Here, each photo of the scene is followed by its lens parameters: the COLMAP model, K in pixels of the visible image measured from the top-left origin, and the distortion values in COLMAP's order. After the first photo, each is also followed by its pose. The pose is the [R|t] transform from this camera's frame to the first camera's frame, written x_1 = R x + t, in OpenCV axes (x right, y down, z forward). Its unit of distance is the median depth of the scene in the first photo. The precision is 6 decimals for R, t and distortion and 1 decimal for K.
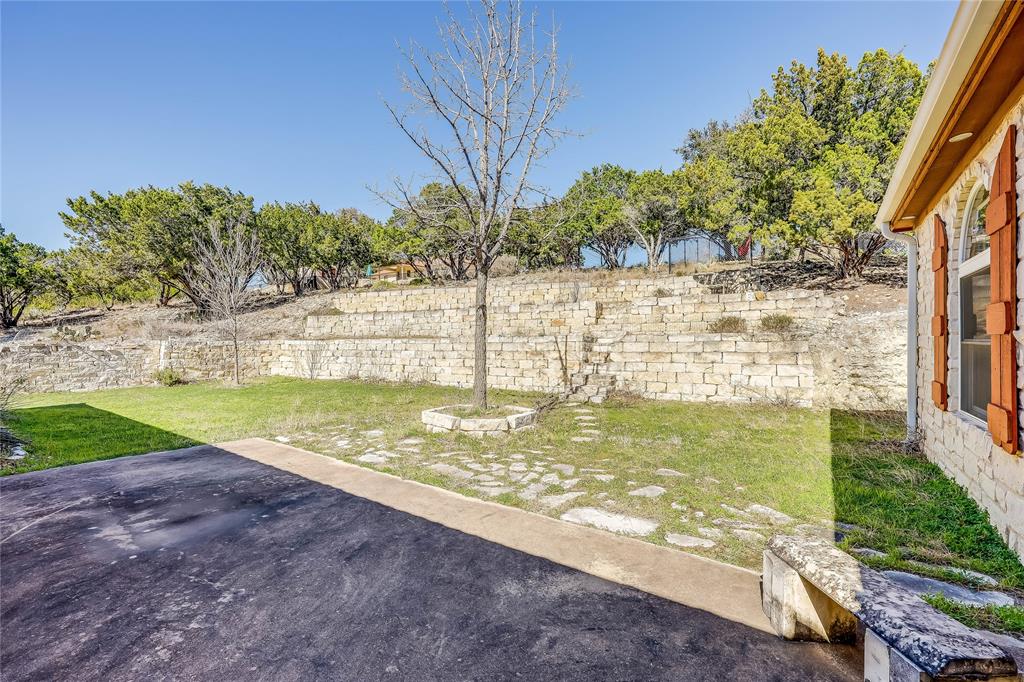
lens RADIAL K [[477.6, 0, 495.6], [0, 477.6, 343.1], [0, 0, 1]] dist [-0.000120, -0.000076]
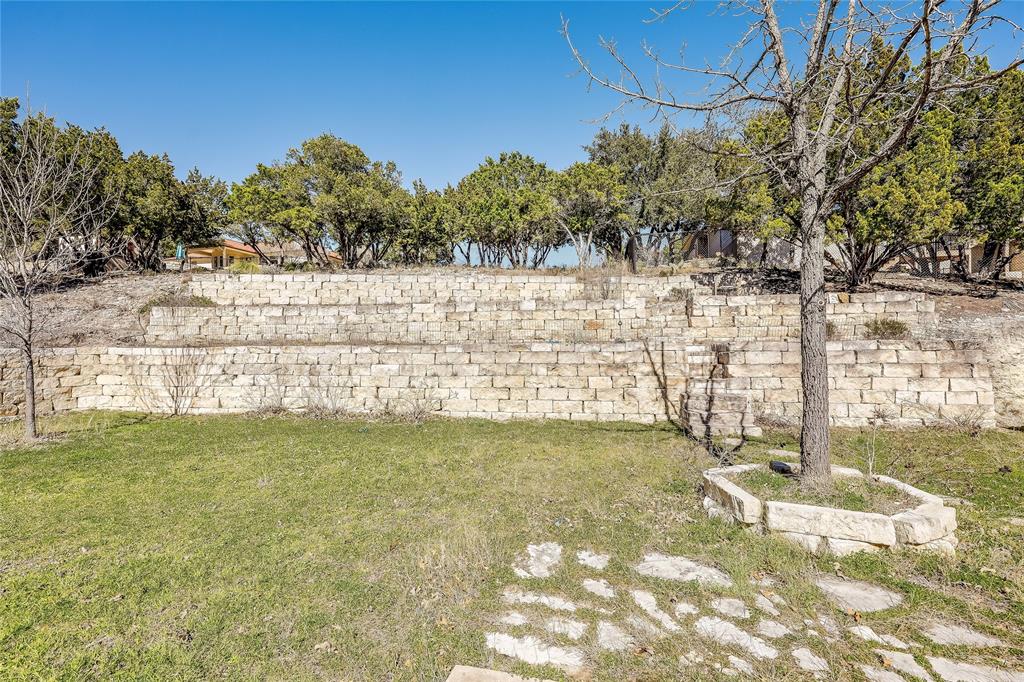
lens RADIAL K [[477.6, 0, 495.6], [0, 477.6, 343.1], [0, 0, 1]] dist [-0.000120, -0.000076]
pose [[0.914159, 0.003358, 0.405343, -0.301783], [0.001511, 0.999931, -0.011692, -0.004778], [-0.405354, 0.011301, 0.914090, 0.348754]]
